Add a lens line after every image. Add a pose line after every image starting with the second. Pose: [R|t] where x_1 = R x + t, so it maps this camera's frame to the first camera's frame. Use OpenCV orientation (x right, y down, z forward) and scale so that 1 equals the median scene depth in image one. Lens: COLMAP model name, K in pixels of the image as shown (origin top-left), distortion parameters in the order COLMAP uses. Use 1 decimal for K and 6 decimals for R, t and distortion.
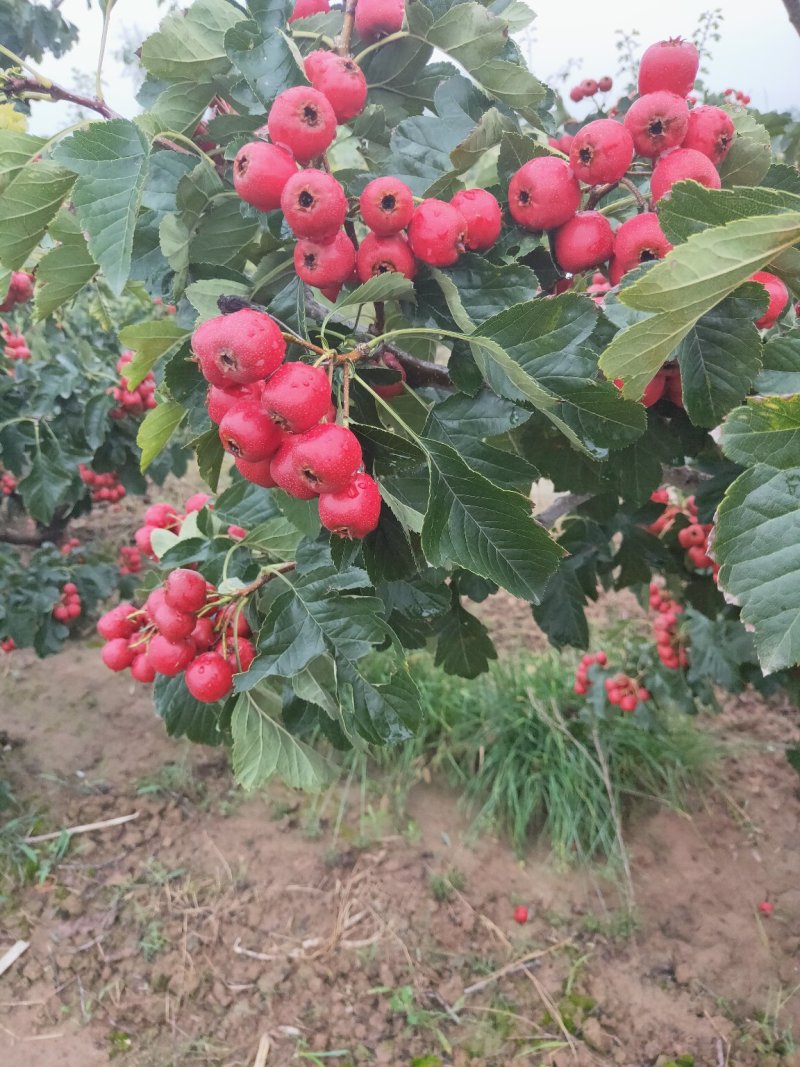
lens RADIAL K [[817.9, 0, 400.0], [0, 817.9, 533.5], [0, 0, 1]] dist [0.005032, -0.008207]
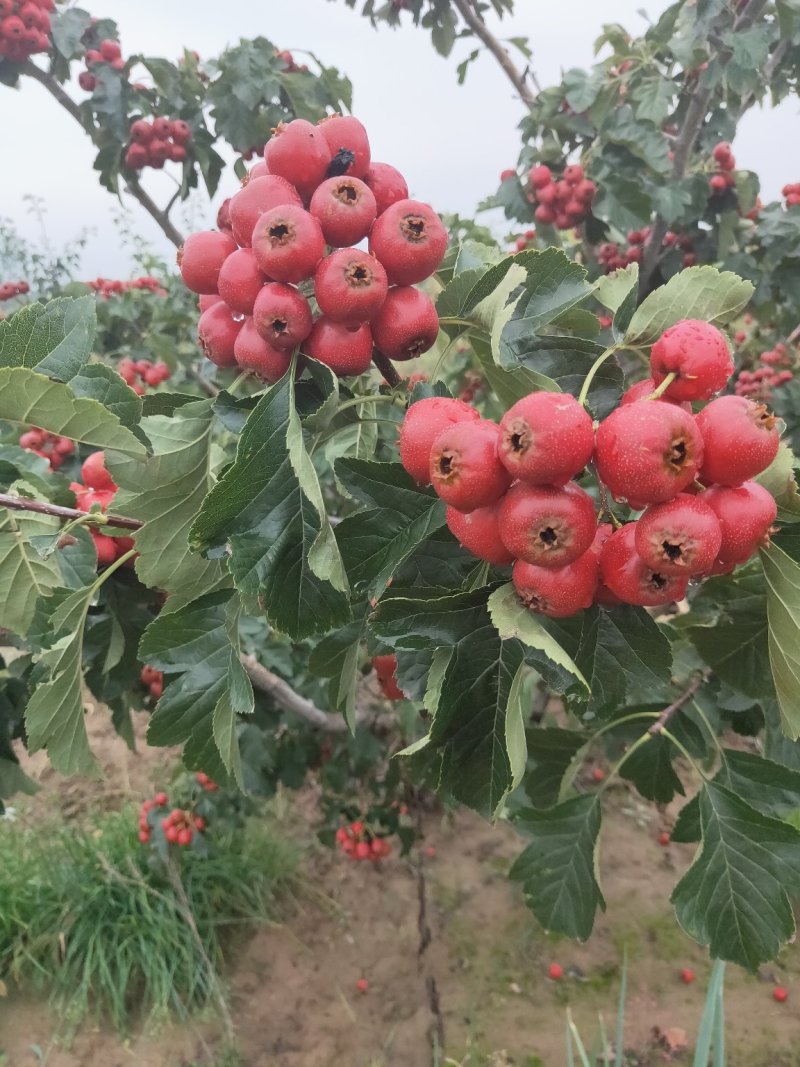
lens RADIAL K [[817.9, 0, 400.0], [0, 817.9, 533.5], [0, 0, 1]] dist [0.005032, -0.008207]
pose [[0.873491, -0.155940, 0.461189, 0.079282], [0.228574, 0.967773, -0.105689, 0.006573], [-0.429845, 0.197734, 0.880985, -0.081294]]
